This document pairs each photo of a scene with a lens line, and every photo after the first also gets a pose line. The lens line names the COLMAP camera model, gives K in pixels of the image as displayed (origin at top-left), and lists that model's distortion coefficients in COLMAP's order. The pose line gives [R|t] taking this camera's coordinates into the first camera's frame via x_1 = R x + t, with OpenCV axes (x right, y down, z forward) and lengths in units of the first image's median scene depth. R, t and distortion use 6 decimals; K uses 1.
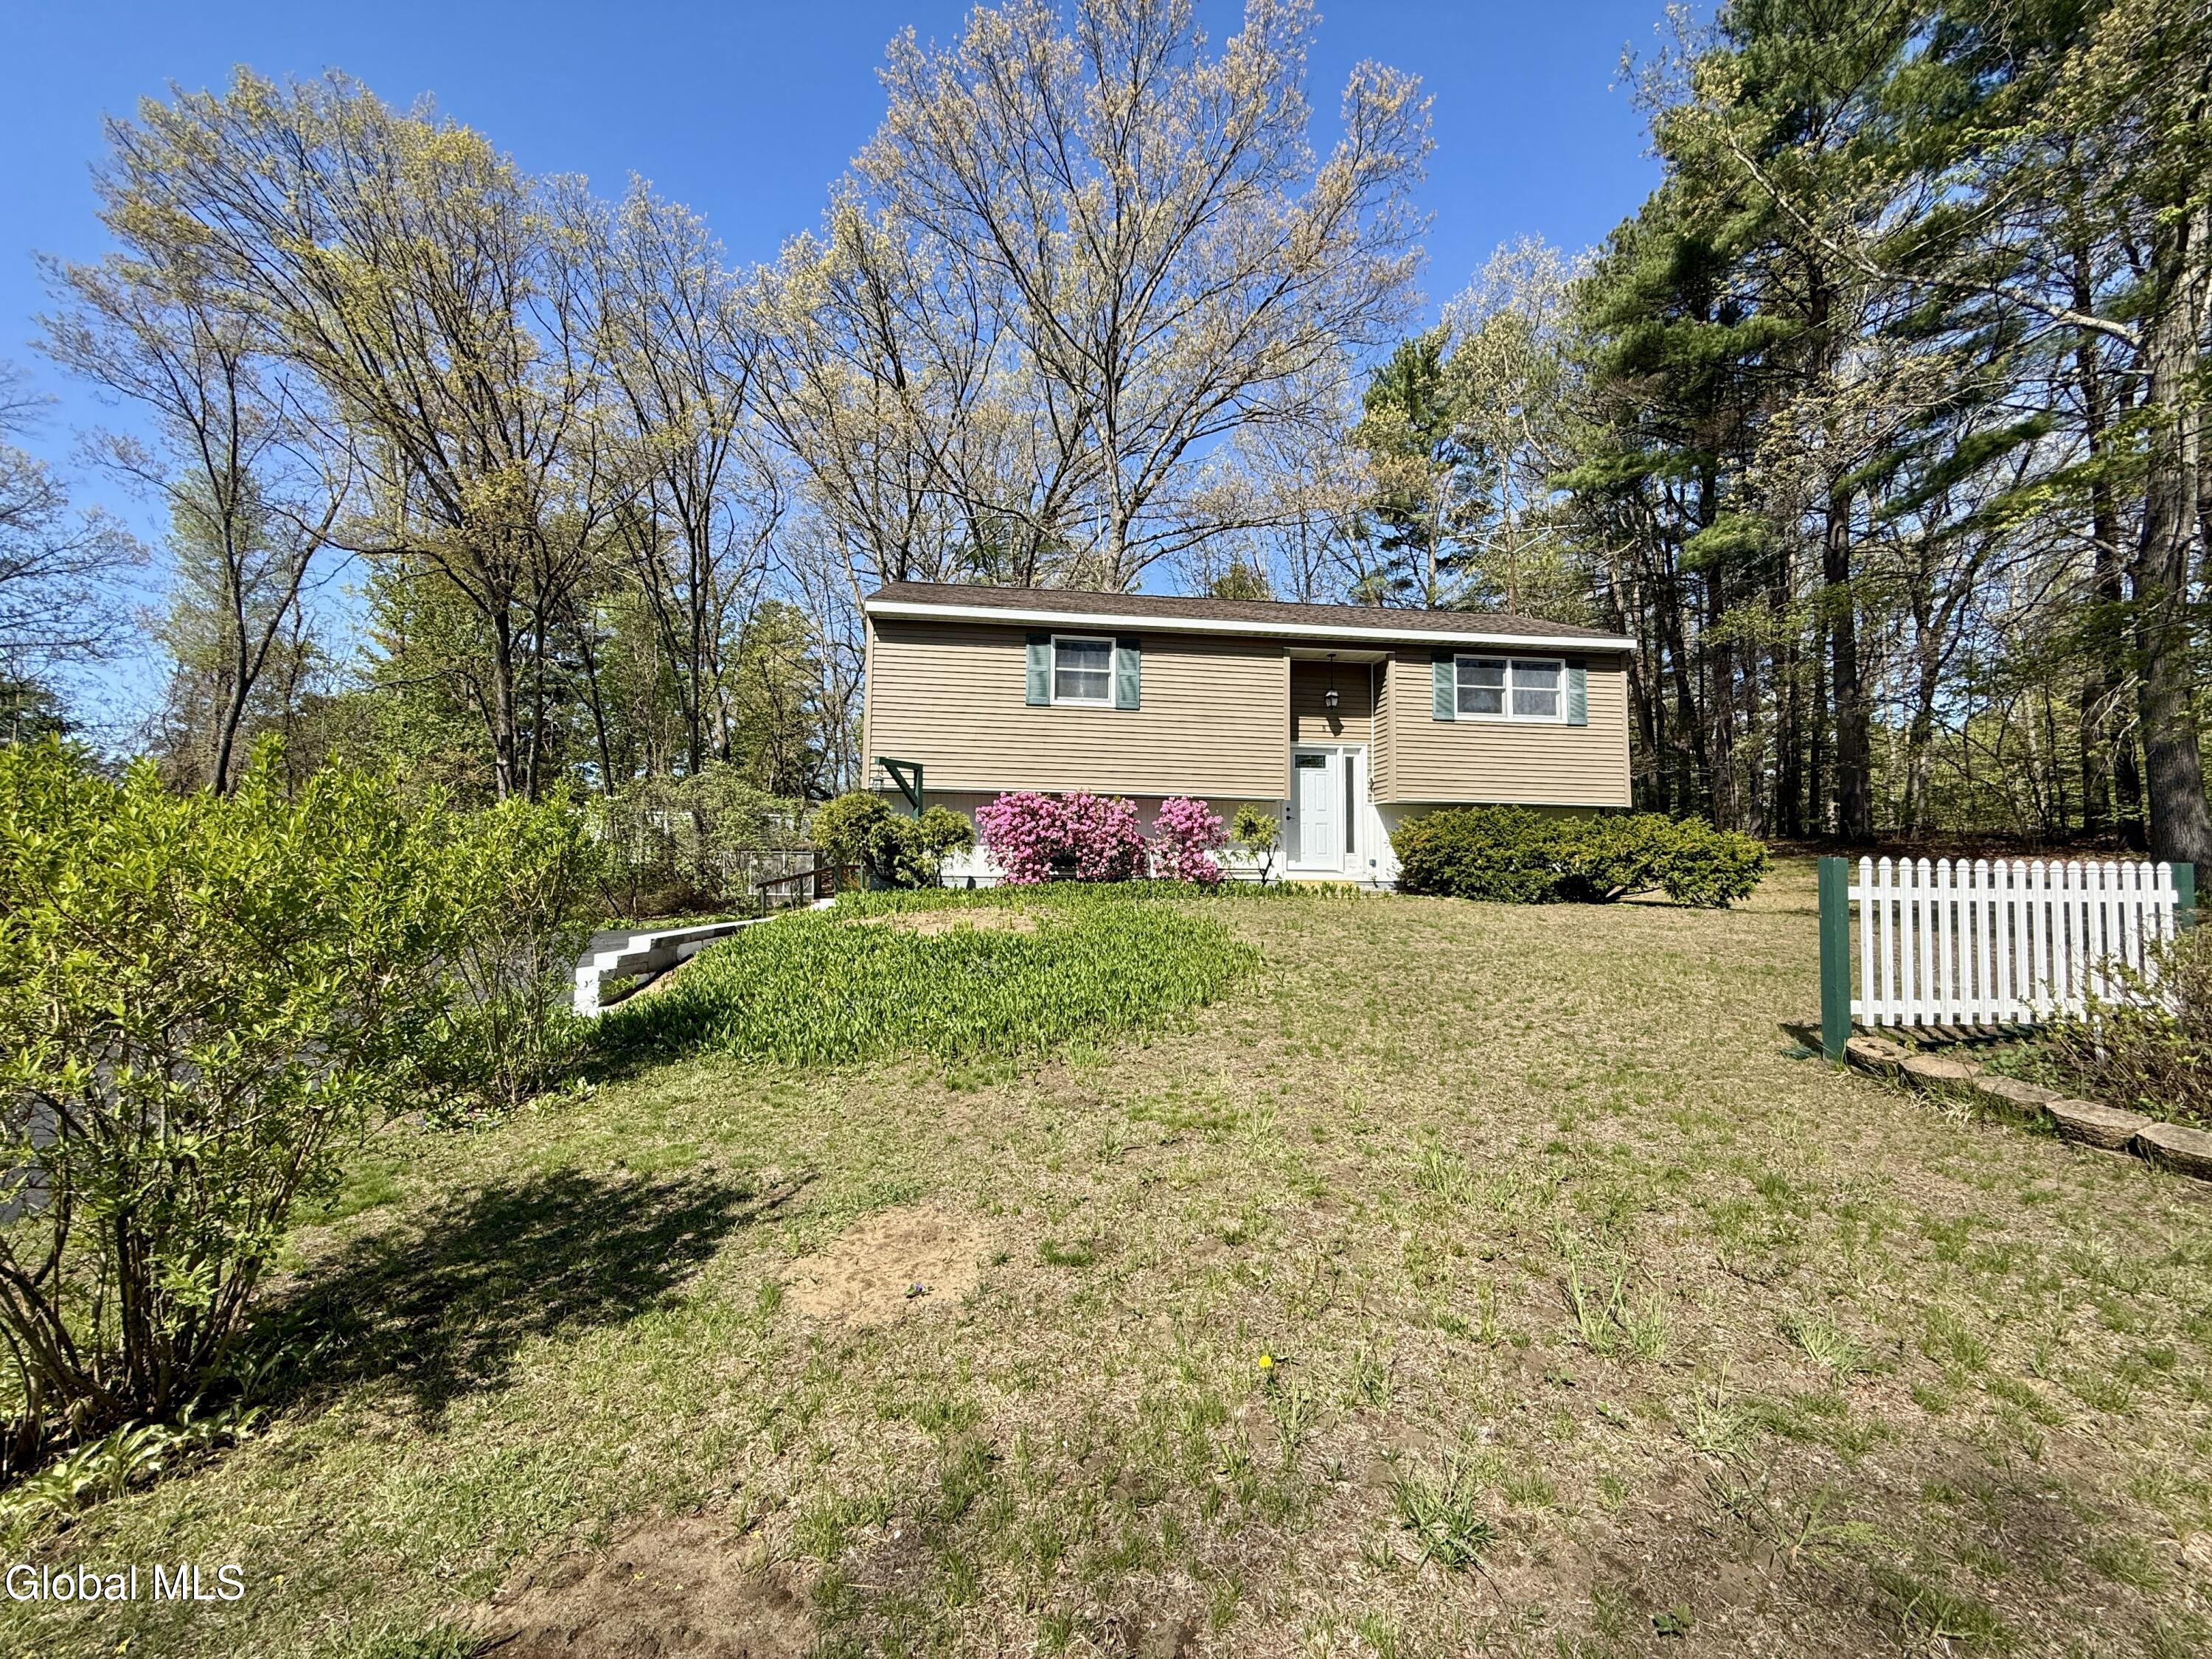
lens RADIAL K [[878.4, 0, 1106.1], [0, 878.4, 833.0], [0, 0, 1]] dist [0.000557, 0.000058]
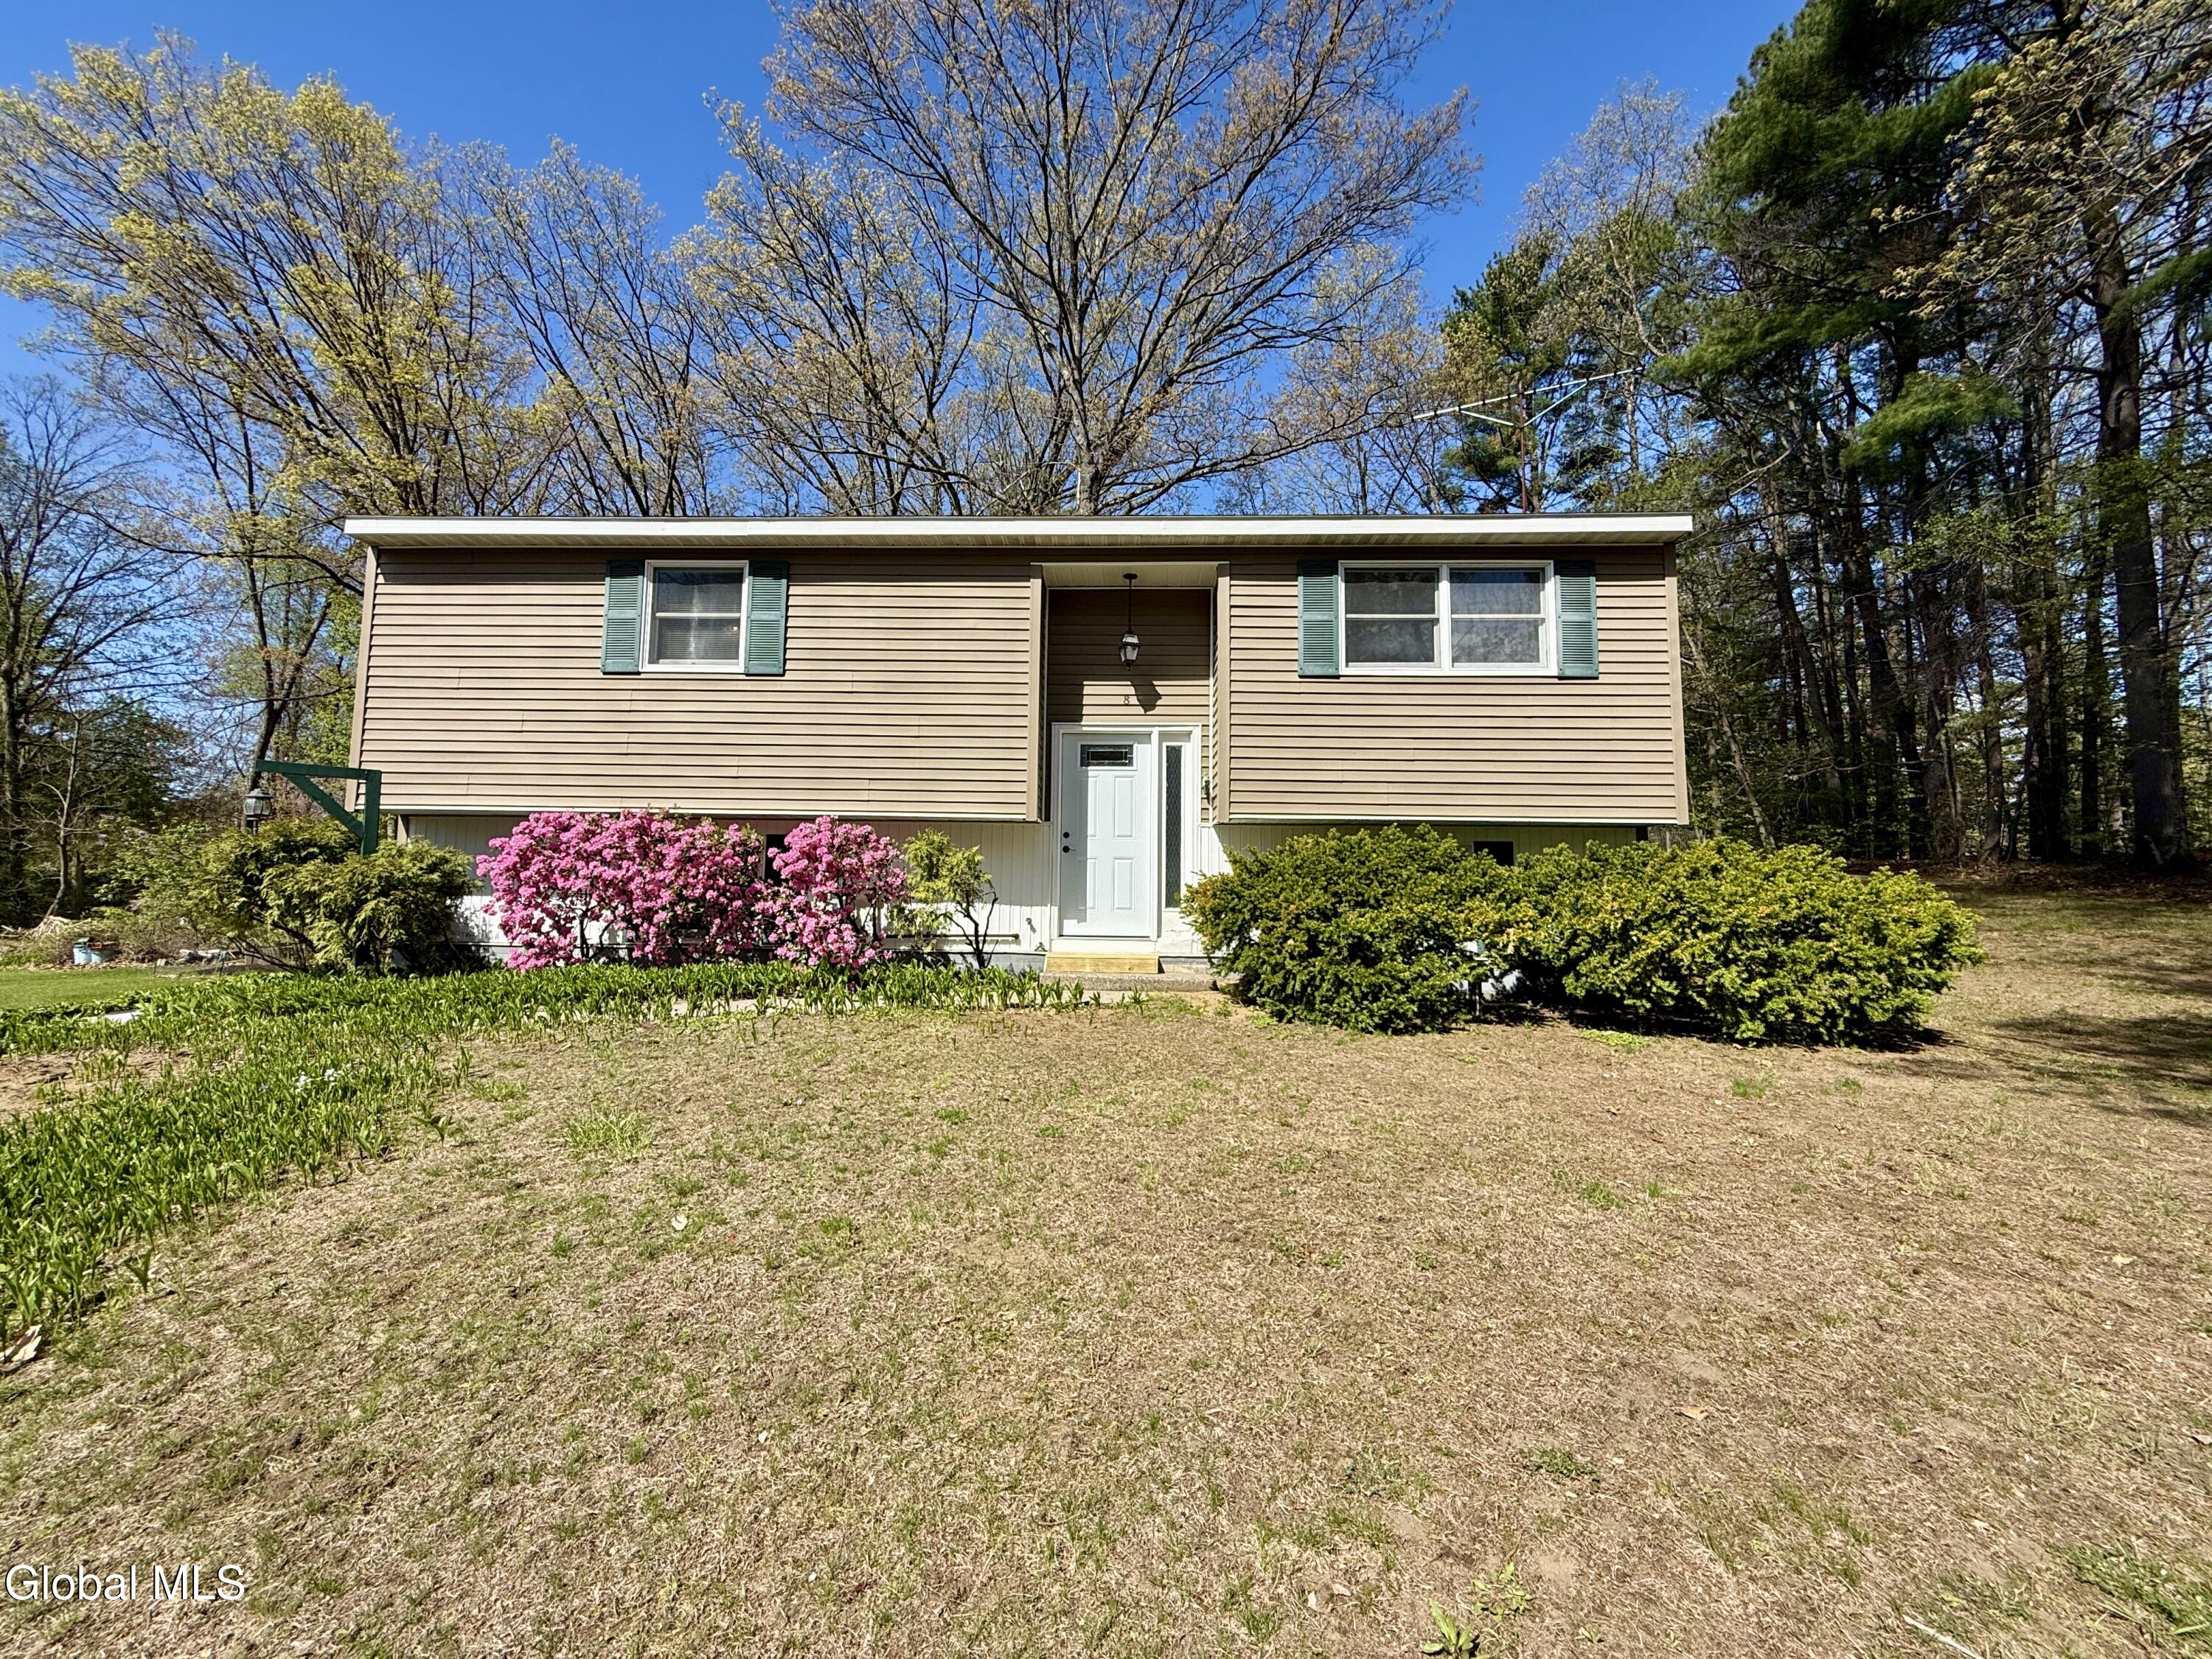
lens RADIAL K [[878.4, 0, 1106.1], [0, 878.4, 833.0], [0, 0, 1]] dist [0.000557, 0.000058]
pose [[0.986375, -0.009832, -0.164217, 0.336170], [0.006837, 0.999800, -0.018793, -0.016901], [0.164369, 0.017414, 0.986245, 0.411674]]
